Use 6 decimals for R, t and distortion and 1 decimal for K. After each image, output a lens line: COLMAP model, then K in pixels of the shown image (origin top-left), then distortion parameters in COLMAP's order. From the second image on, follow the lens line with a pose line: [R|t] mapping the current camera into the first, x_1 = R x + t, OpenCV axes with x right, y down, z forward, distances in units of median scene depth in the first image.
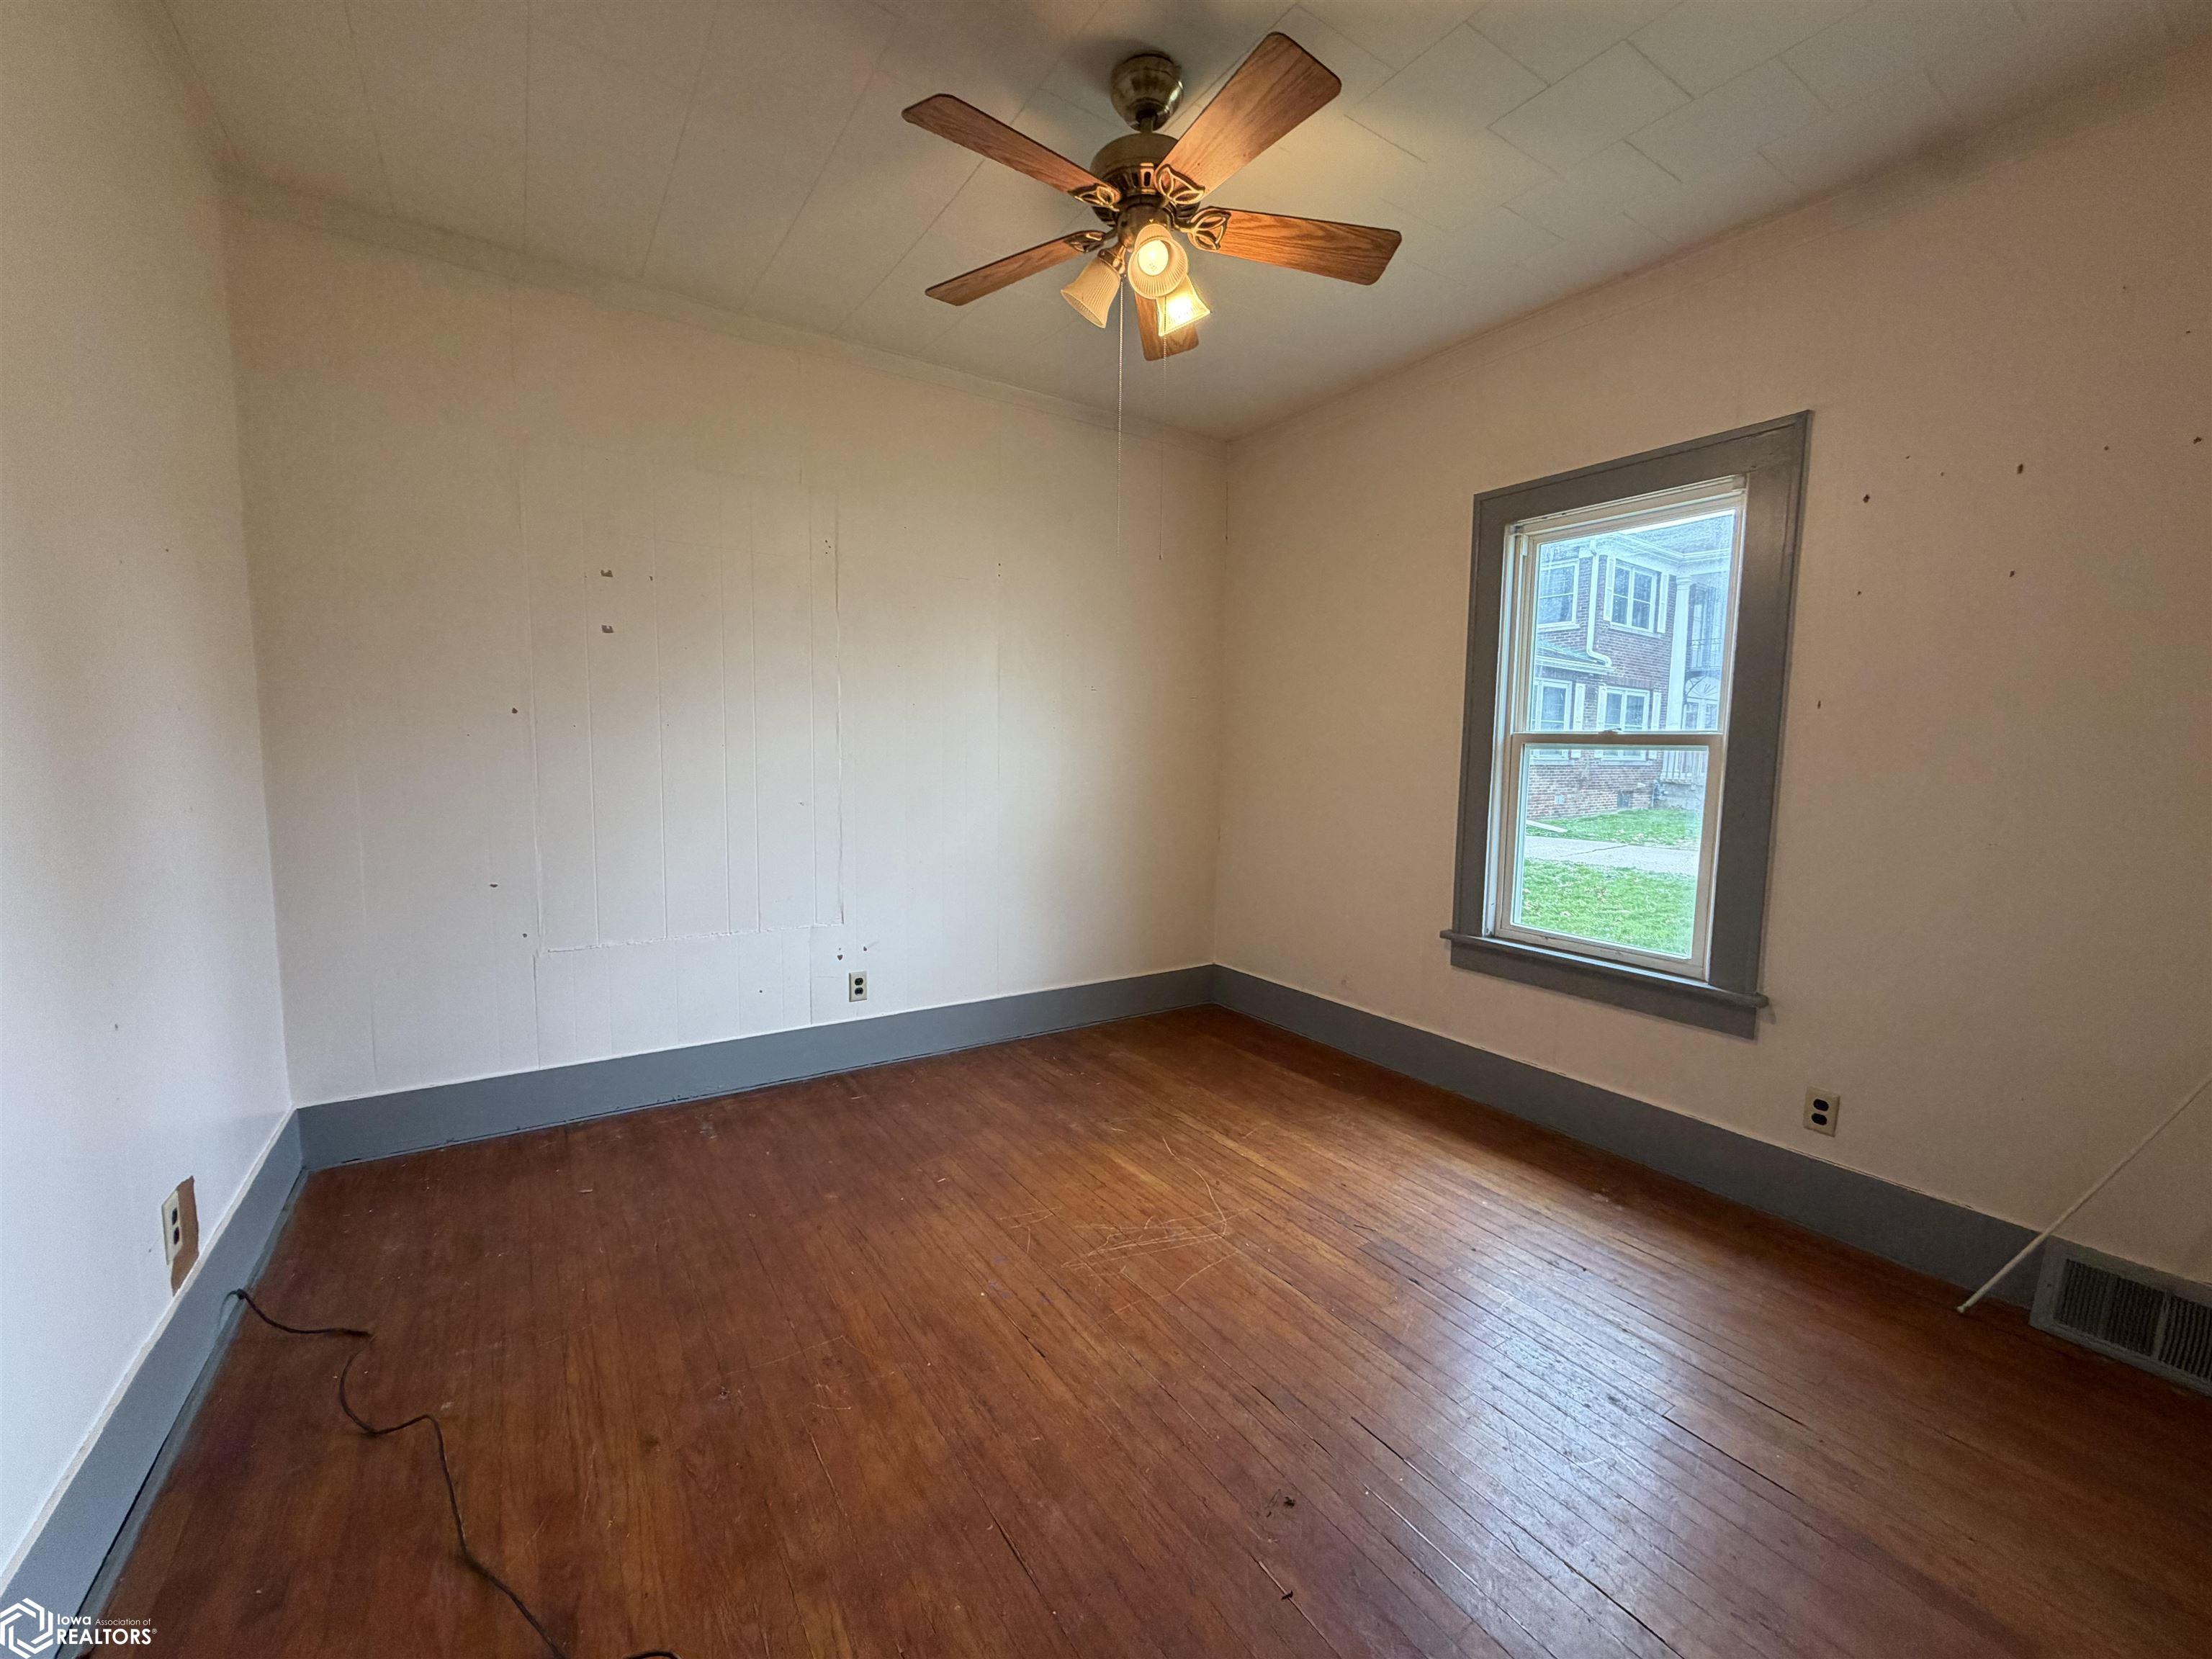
lens RADIAL K [[887.2, 0, 1106.0], [0, 887.2, 829.5], [0, 0, 1]] dist [-0.000940, -0.000026]
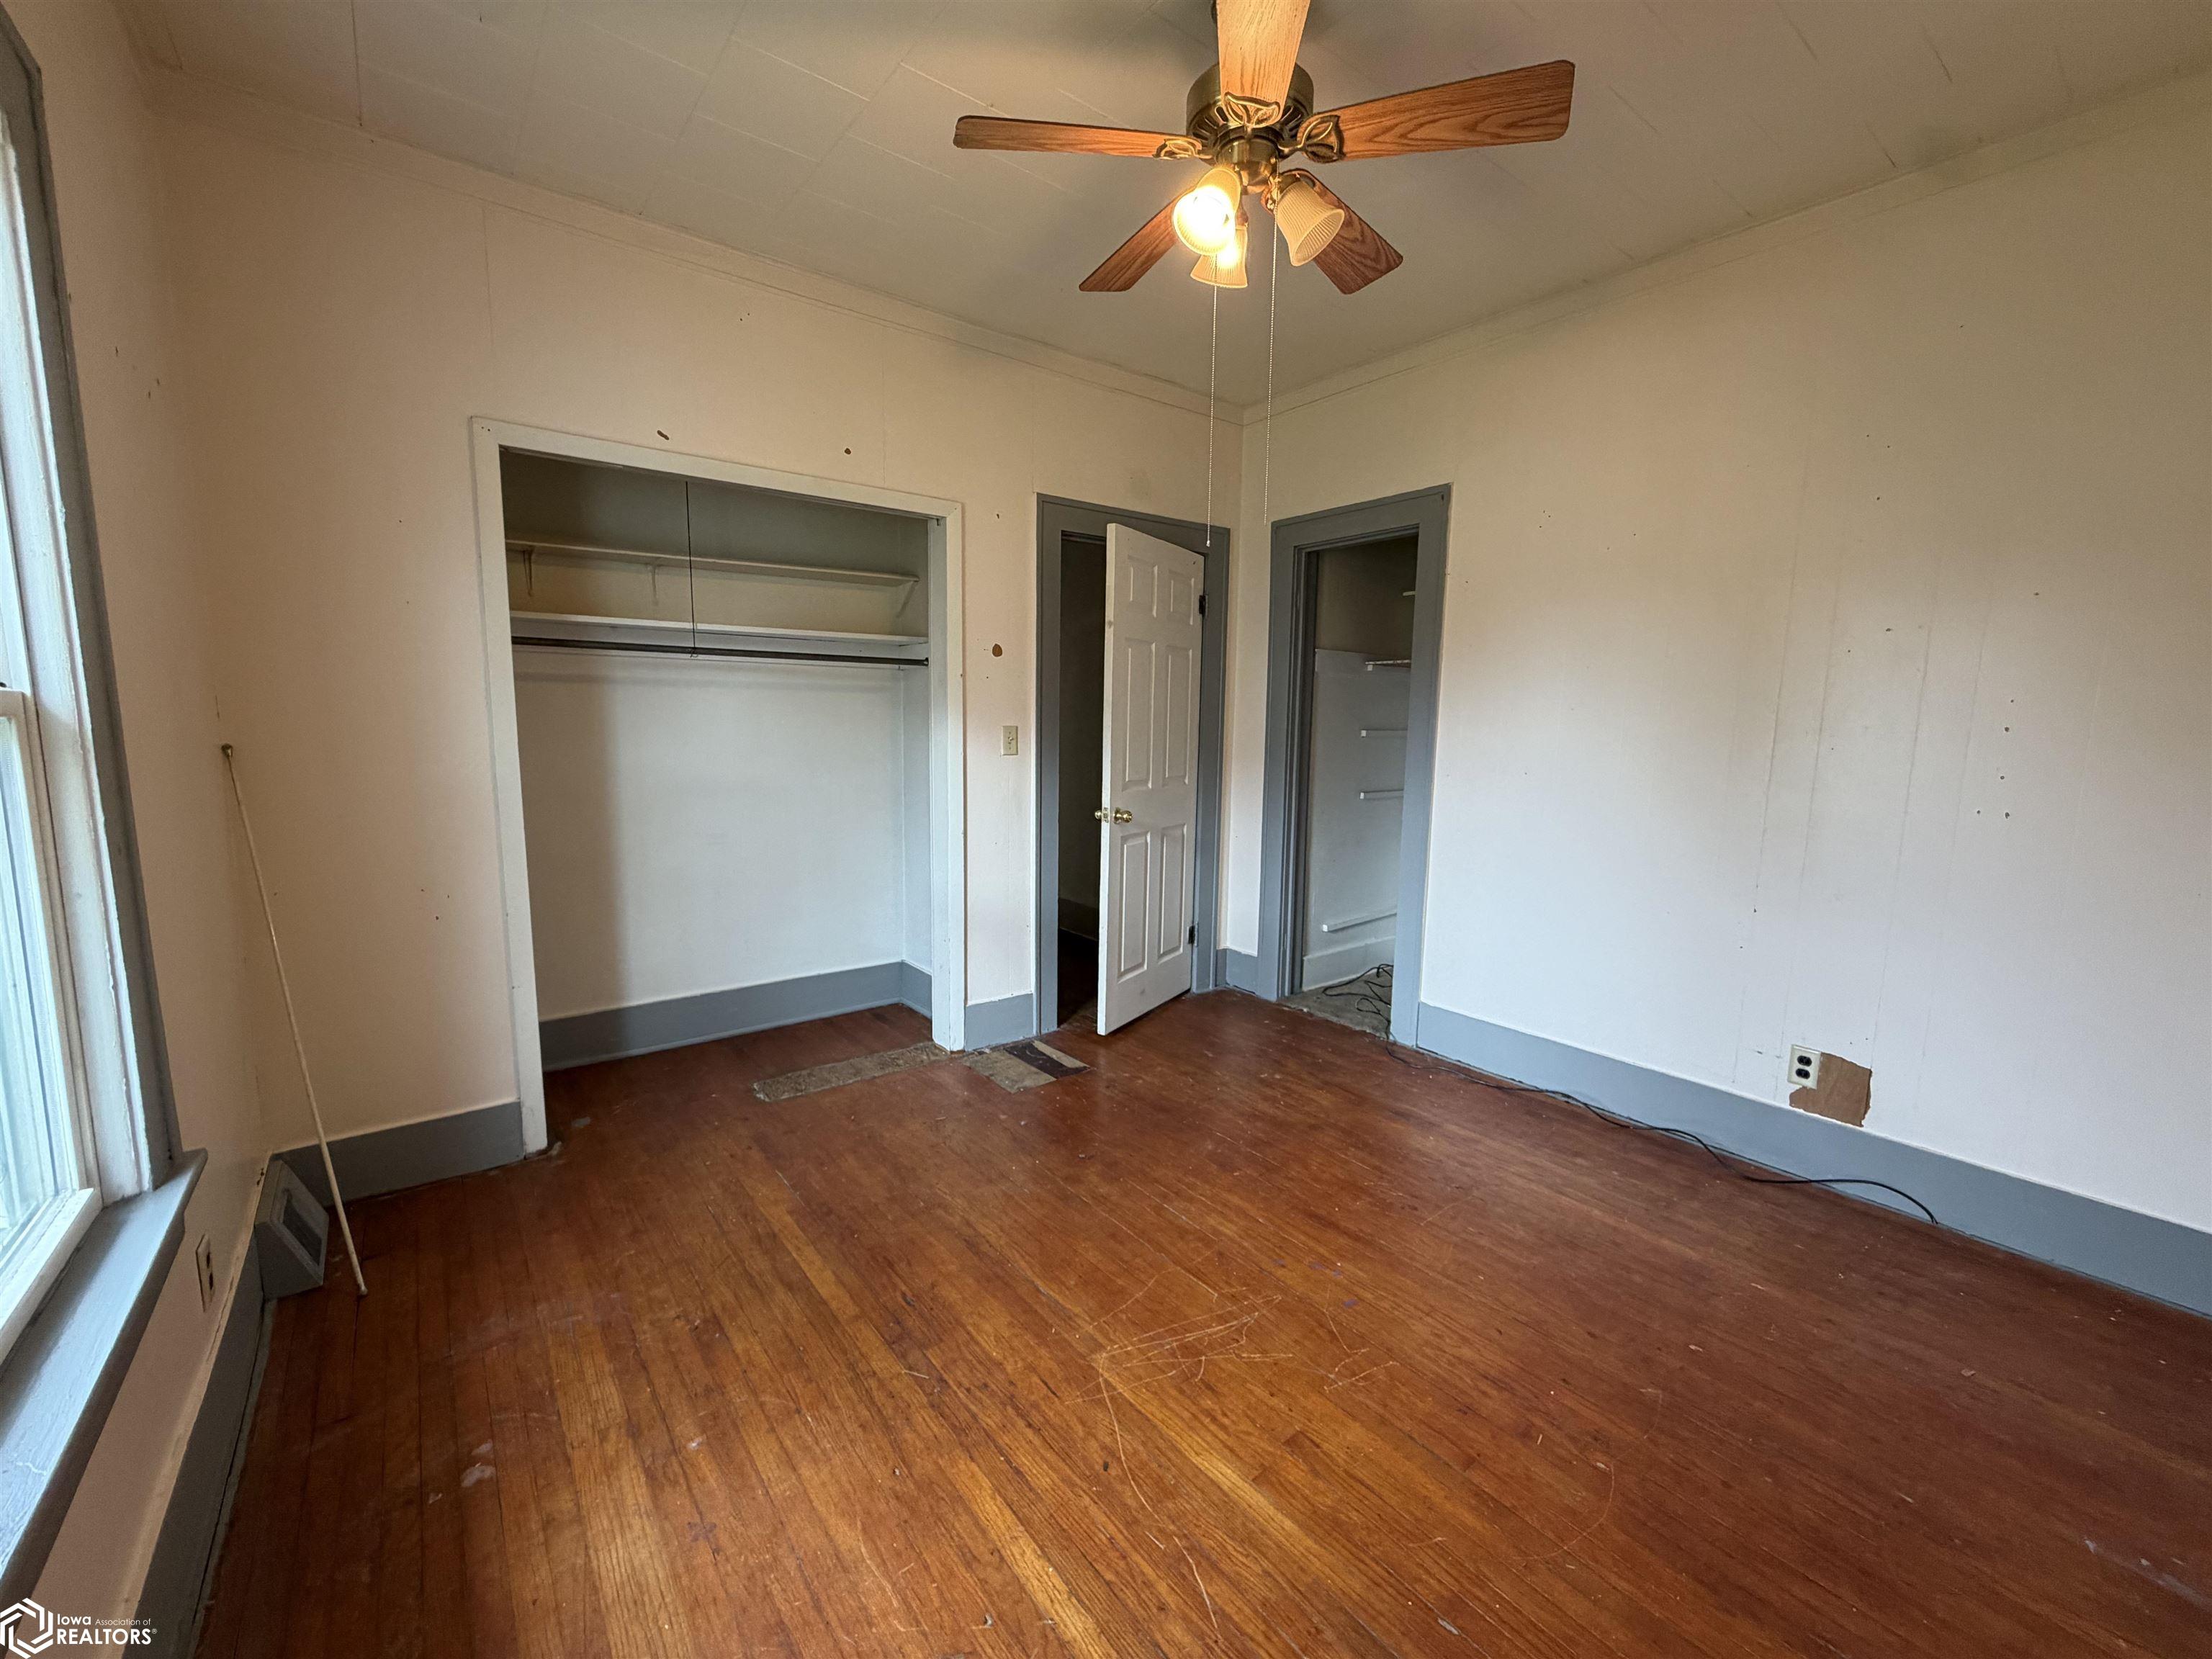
lens RADIAL K [[879.3, 0, 1106.0], [0, 879.3, 829.5], [0, 0, 1]] dist [0.001226, 0.000459]
pose [[-0.996551, -0.019653, -0.080627, 0.218505], [-0.037646, 0.972898, 0.228148, -0.194489], [0.073958, 0.230396, -0.970282, 1.764429]]
